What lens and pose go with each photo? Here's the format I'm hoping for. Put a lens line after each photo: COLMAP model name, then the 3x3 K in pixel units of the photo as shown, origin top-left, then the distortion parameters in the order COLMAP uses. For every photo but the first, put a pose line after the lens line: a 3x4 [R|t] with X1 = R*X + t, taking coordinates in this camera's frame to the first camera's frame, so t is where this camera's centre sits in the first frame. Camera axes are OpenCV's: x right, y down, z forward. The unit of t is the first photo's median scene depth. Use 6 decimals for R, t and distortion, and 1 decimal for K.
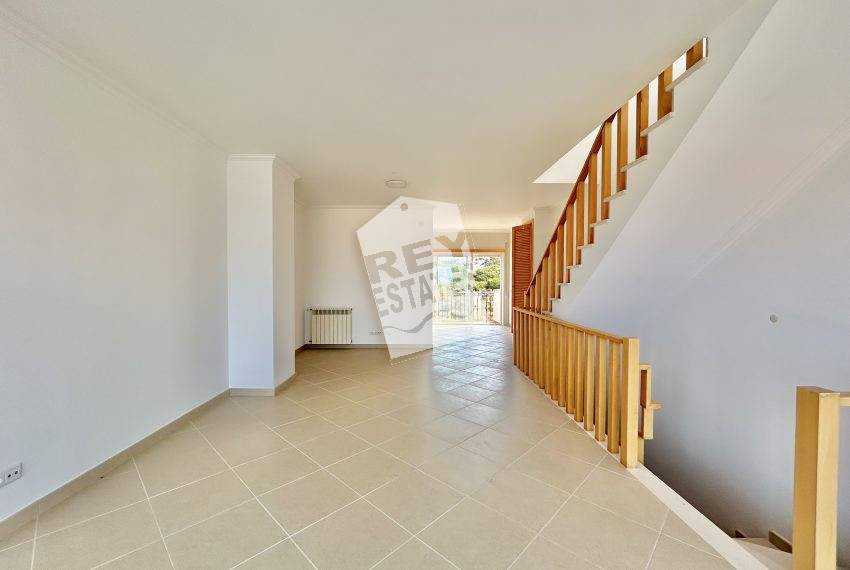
lens RADIAL K [[340.0, 0, 426.0], [0, 340.0, 286.8], [0, 0, 1]] dist [-0.000174, 0.000044]
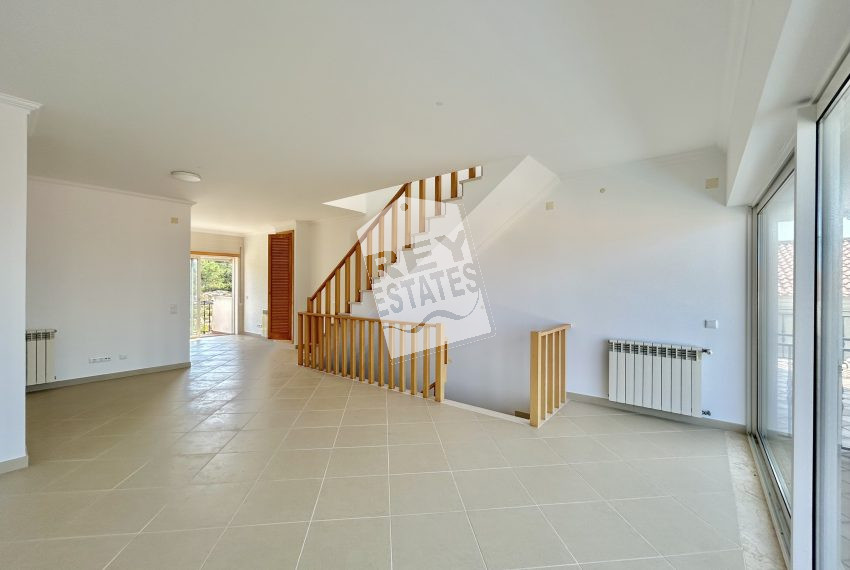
lens RADIAL K [[340.0, 0, 426.0], [0, 340.0, 286.8], [0, 0, 1]] dist [-0.000174, 0.000044]
pose [[0.639545, -0.002763, 0.768749, -0.274329], [0.013929, 0.999871, -0.007994, -0.006113], [-0.768628, 0.015820, 0.639501, -0.007422]]
